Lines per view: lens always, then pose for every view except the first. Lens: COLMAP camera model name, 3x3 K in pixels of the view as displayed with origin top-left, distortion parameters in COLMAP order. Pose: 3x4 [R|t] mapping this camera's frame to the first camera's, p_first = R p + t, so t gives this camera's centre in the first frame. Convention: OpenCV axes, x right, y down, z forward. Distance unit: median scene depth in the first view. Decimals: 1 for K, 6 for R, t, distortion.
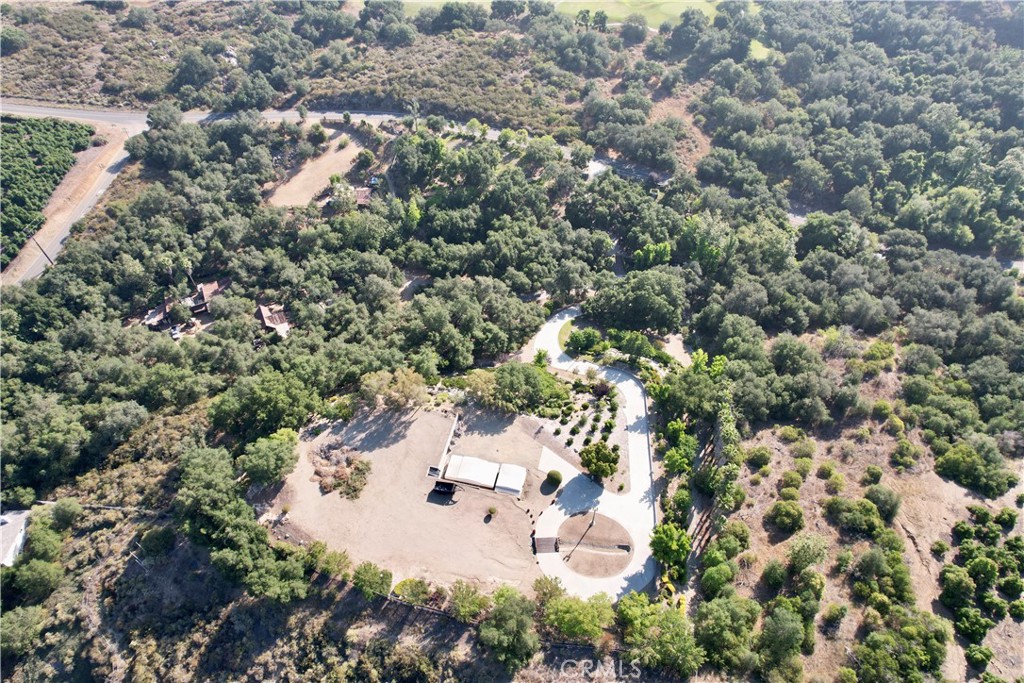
lens RADIAL K [[655.8, 0, 512.0], [0, 655.8, 341.5], [0, 0, 1]] dist [-0.091689, 0.089721]
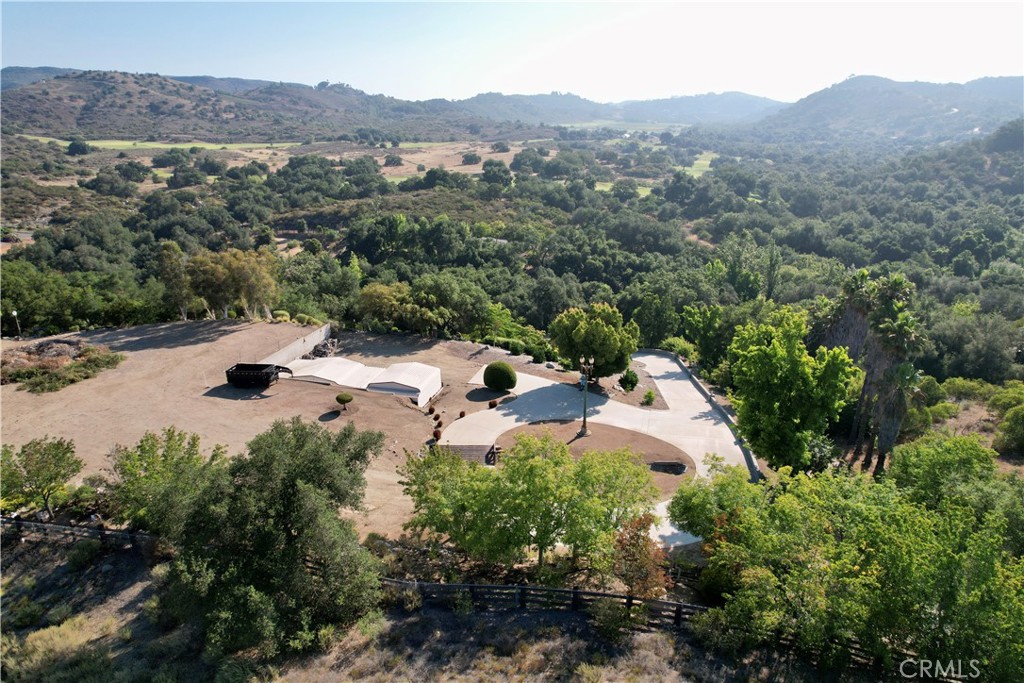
lens RADIAL K [[655.8, 0, 512.0], [0, 655.8, 341.5], [0, 0, 1]] dist [-0.091689, 0.089721]
pose [[0.999904, 0.003032, -0.013497, 0.078915], [-0.009308, 0.869208, -0.494359, 0.411082], [0.010233, 0.494437, 0.869153, 0.582066]]
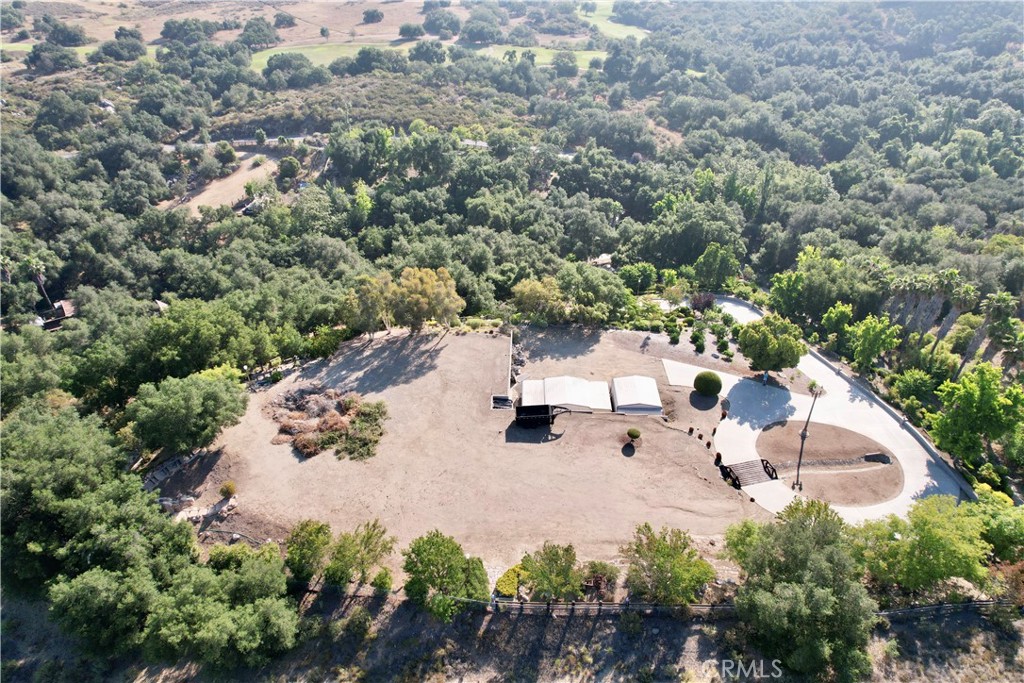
lens RADIAL K [[655.8, 0, 512.0], [0, 655.8, 341.5], [0, 0, 1]] dist [-0.091689, 0.089721]
pose [[0.979729, -0.110728, 0.166946, -0.198079], [0.150753, 0.956330, -0.250411, 0.289629], [-0.131928, 0.270502, 0.953637, 0.453606]]
